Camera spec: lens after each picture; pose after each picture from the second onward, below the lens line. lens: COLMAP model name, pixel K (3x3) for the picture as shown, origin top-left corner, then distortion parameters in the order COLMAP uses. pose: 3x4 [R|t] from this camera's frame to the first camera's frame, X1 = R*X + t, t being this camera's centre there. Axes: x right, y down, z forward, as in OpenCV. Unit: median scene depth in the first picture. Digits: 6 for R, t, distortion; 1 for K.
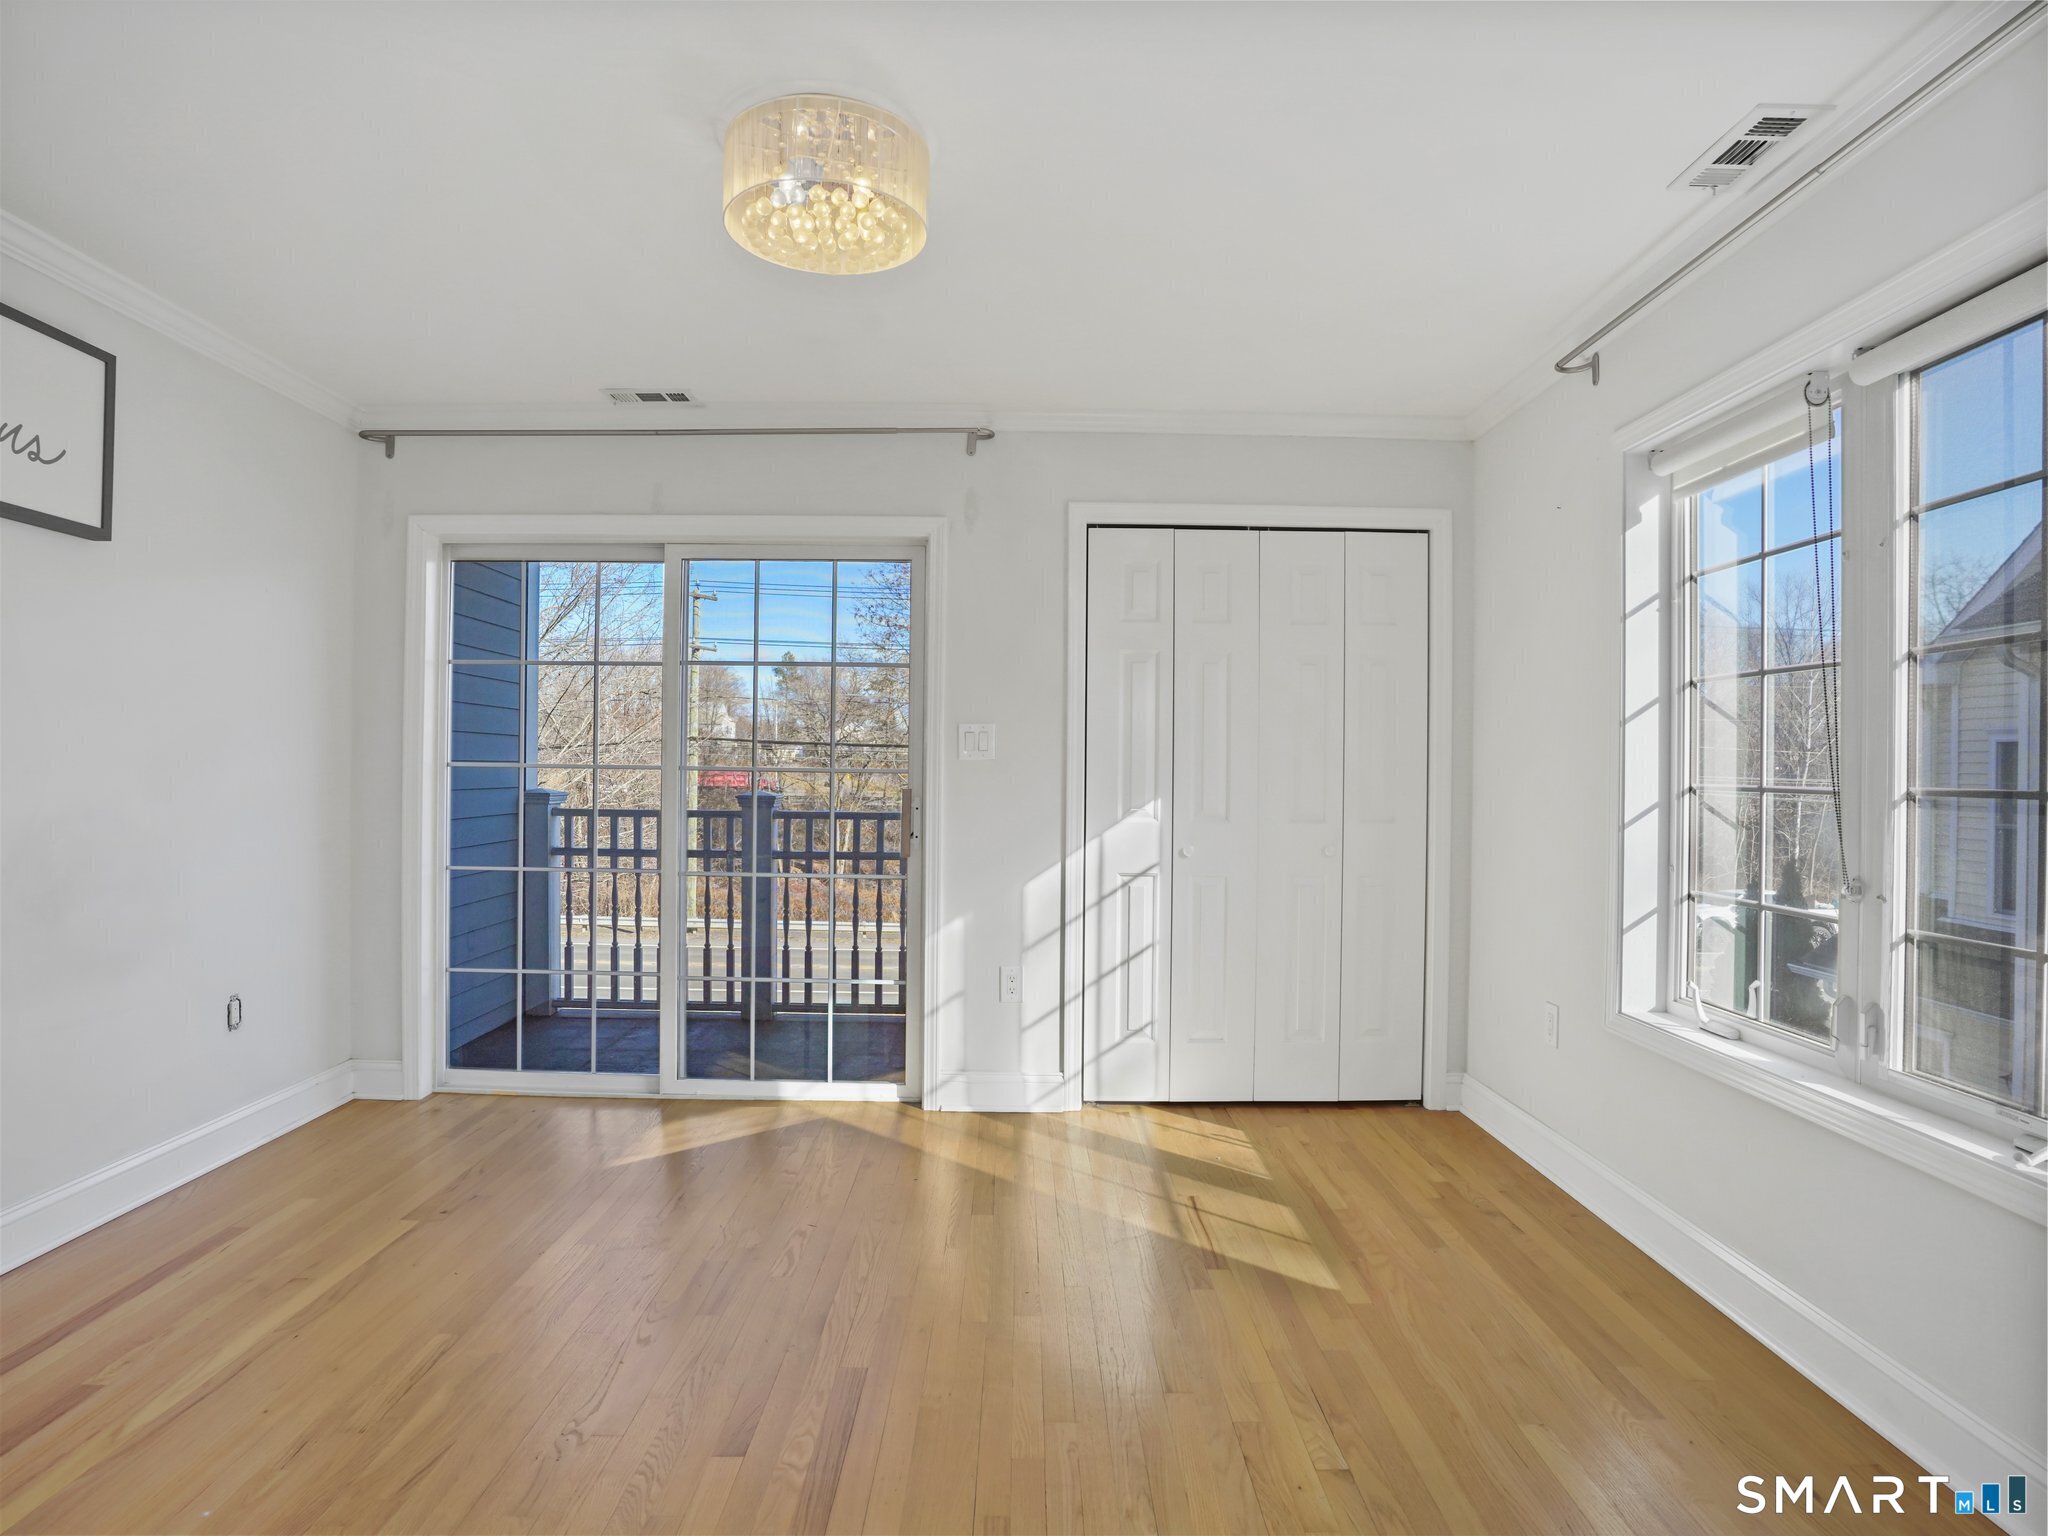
lens RADIAL K [[1121.1, 0, 1024.0], [0, 1121.1, 774.3], [0, 0, 1]] dist [-0.088341, 0.040713]
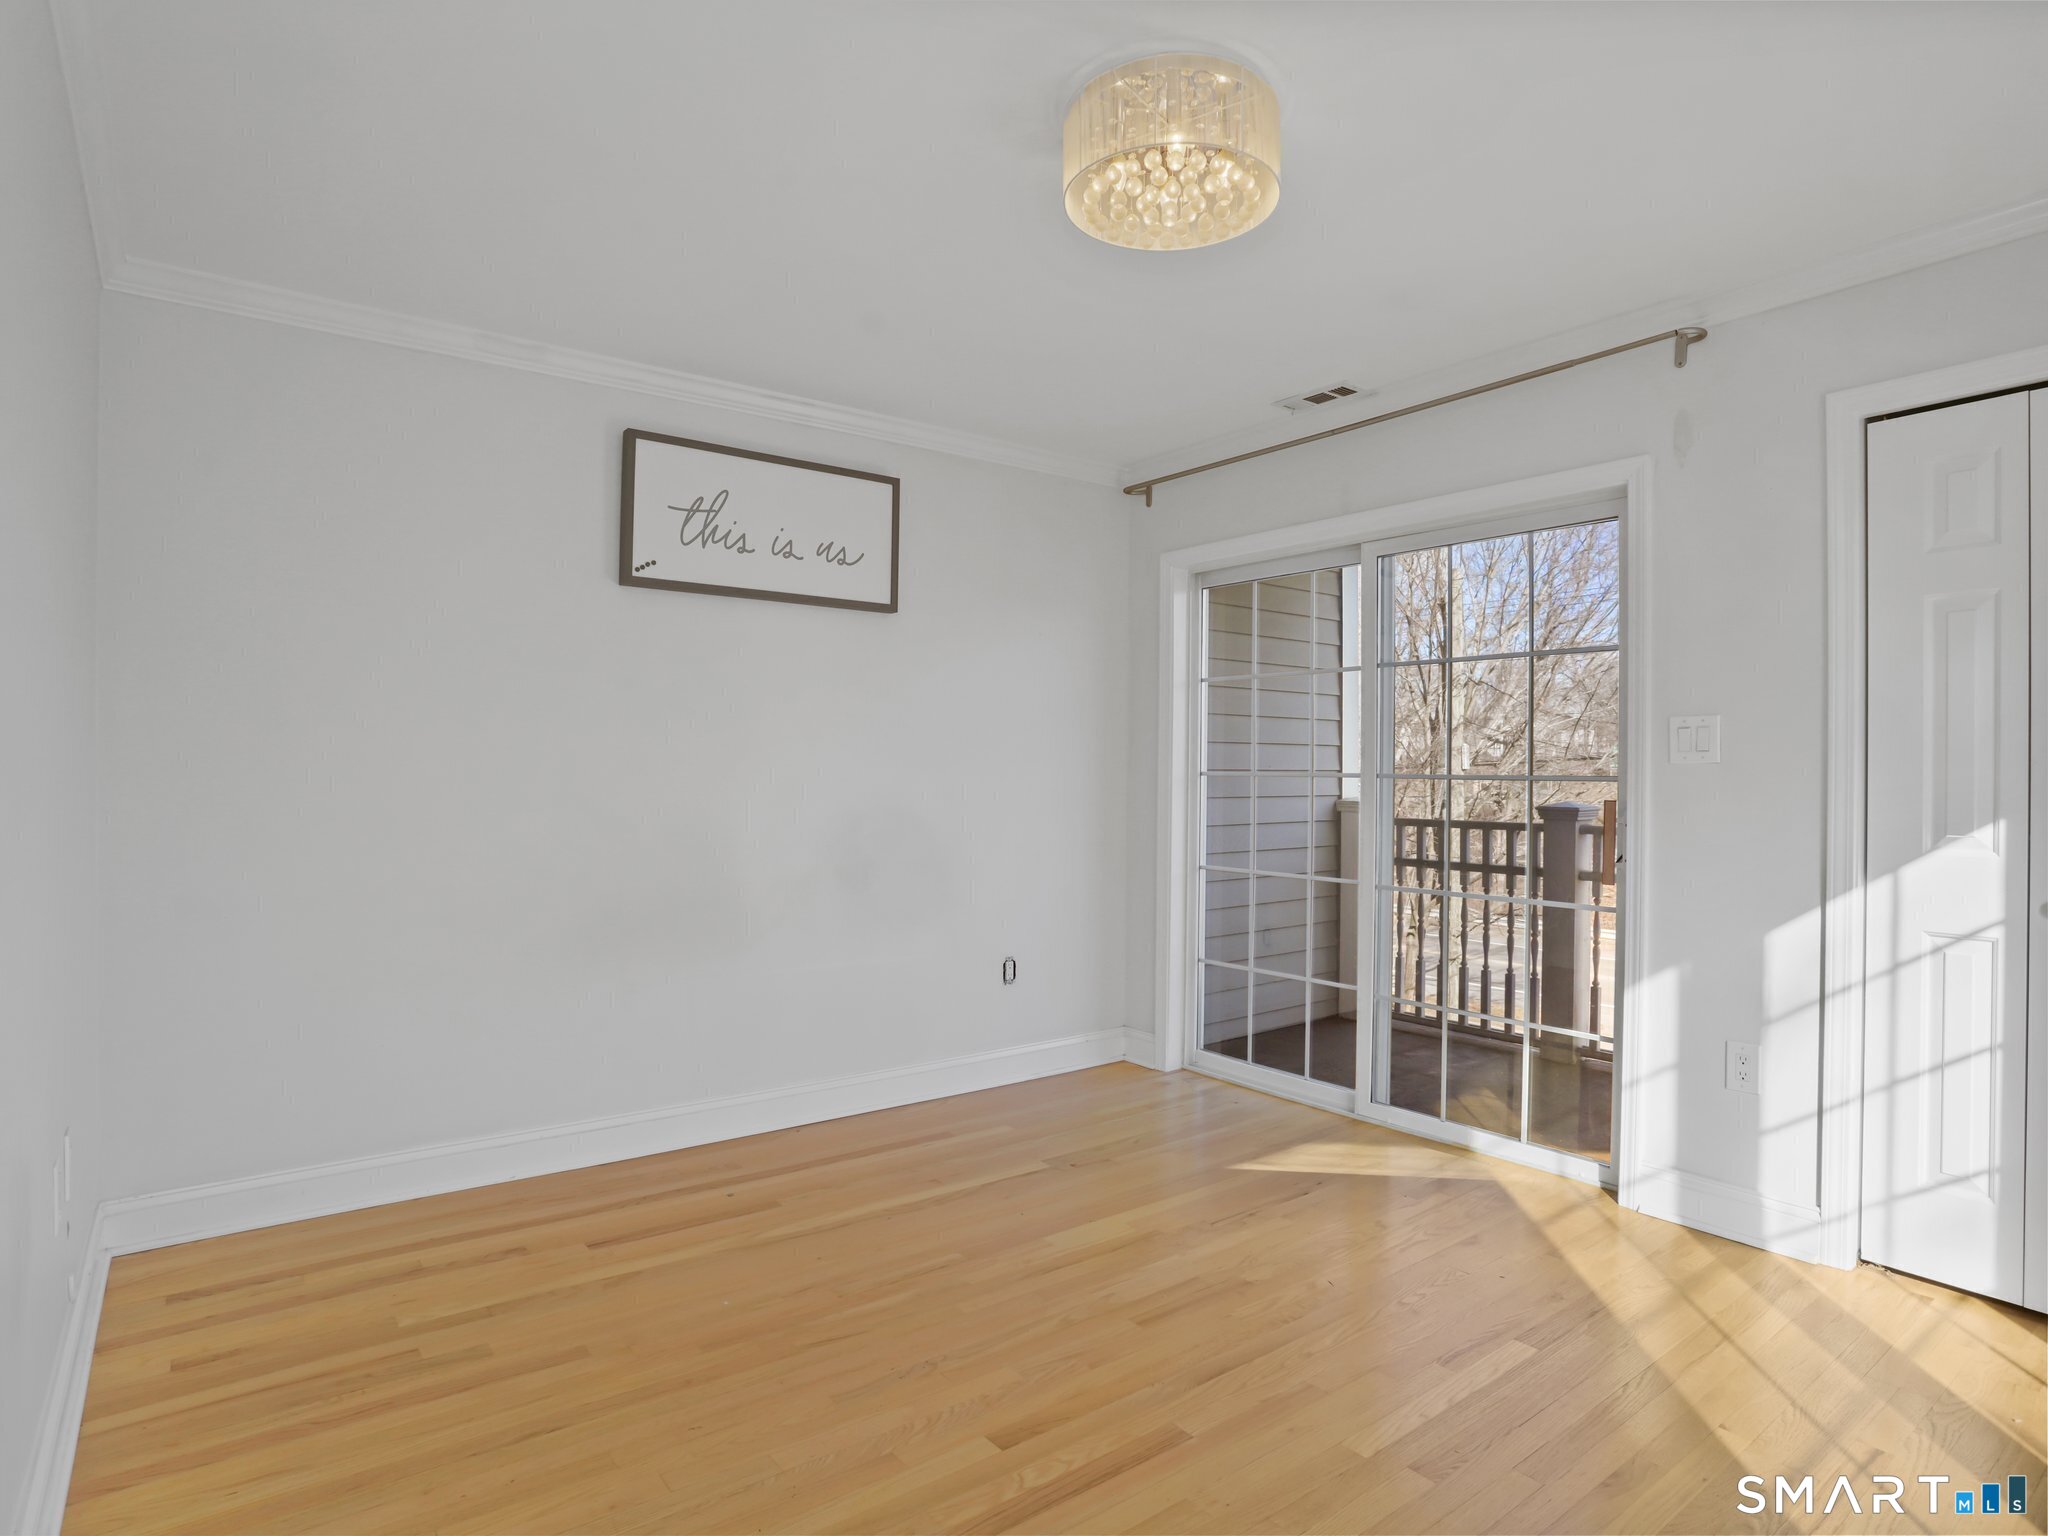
lens RADIAL K [[1121.1, 0, 1024.0], [0, 1121.1, 774.3], [0, 0, 1]] dist [-0.088341, 0.040713]
pose [[0.597638, -0.005797, -0.801745, 0.279003], [-0.001638, 0.999963, -0.008451, 0.001559], [0.801765, 0.006364, 0.597606, 0.193354]]
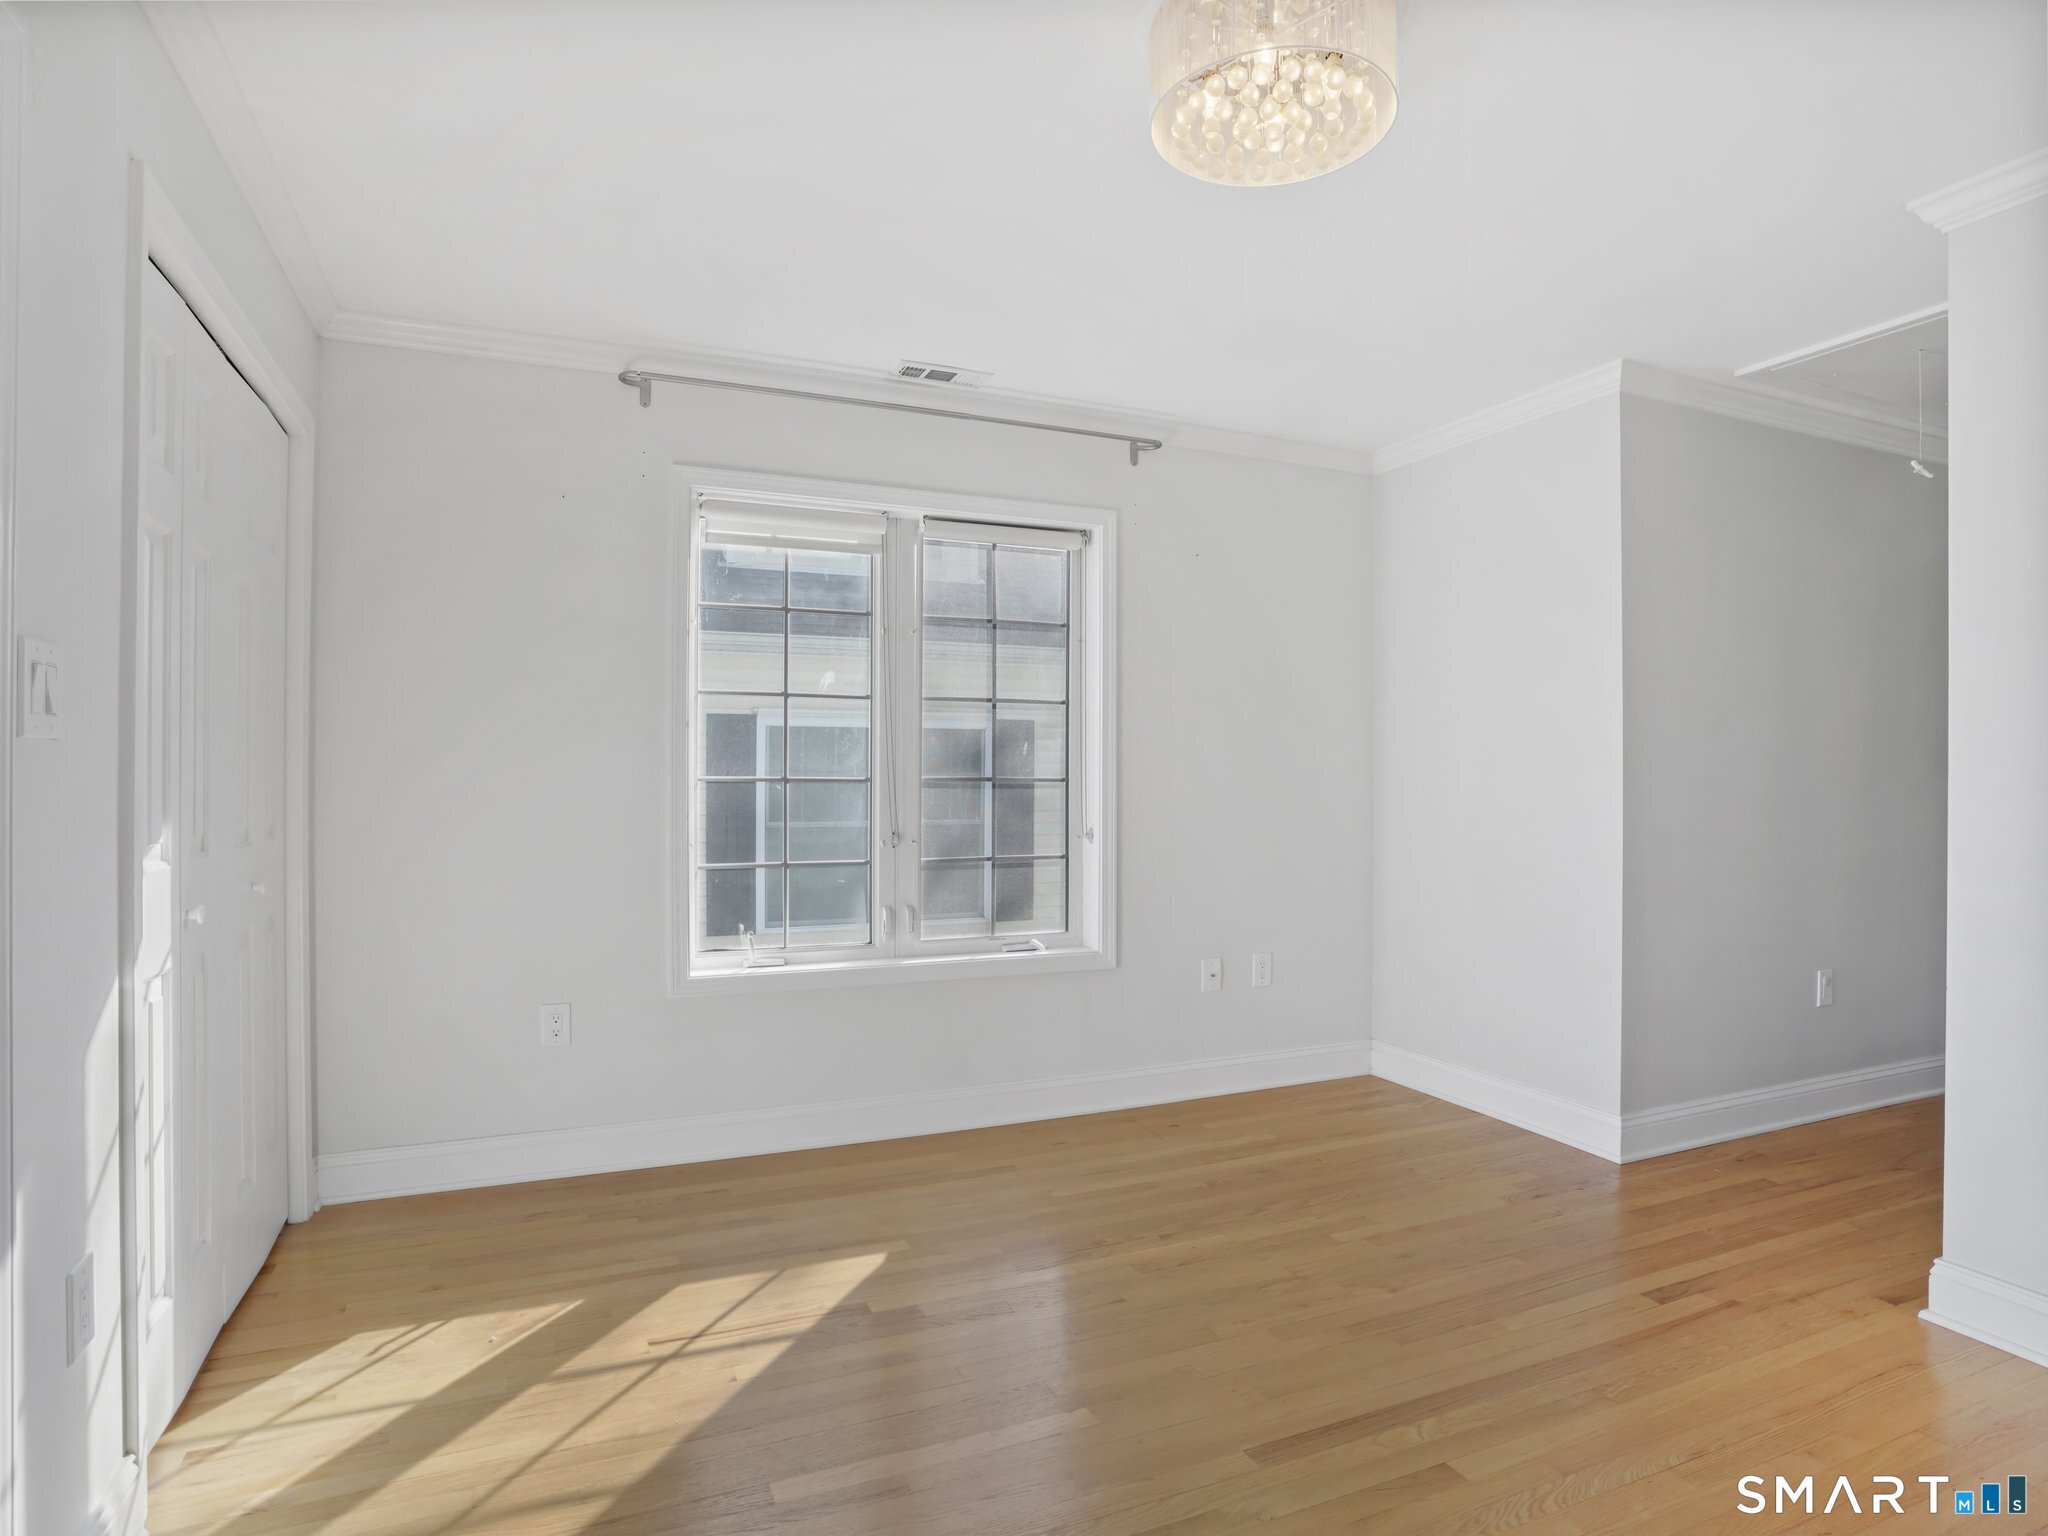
lens RADIAL K [[1121.1, 0, 1024.0], [0, 1121.1, 774.3], [0, 0, 1]] dist [-0.088341, 0.040713]
pose [[-0.389521, -0.011346, 0.920948, -0.489656], [-0.002026, 0.999932, 0.011463, -0.006881], [-0.921015, 0.002599, -0.389518, 0.840819]]
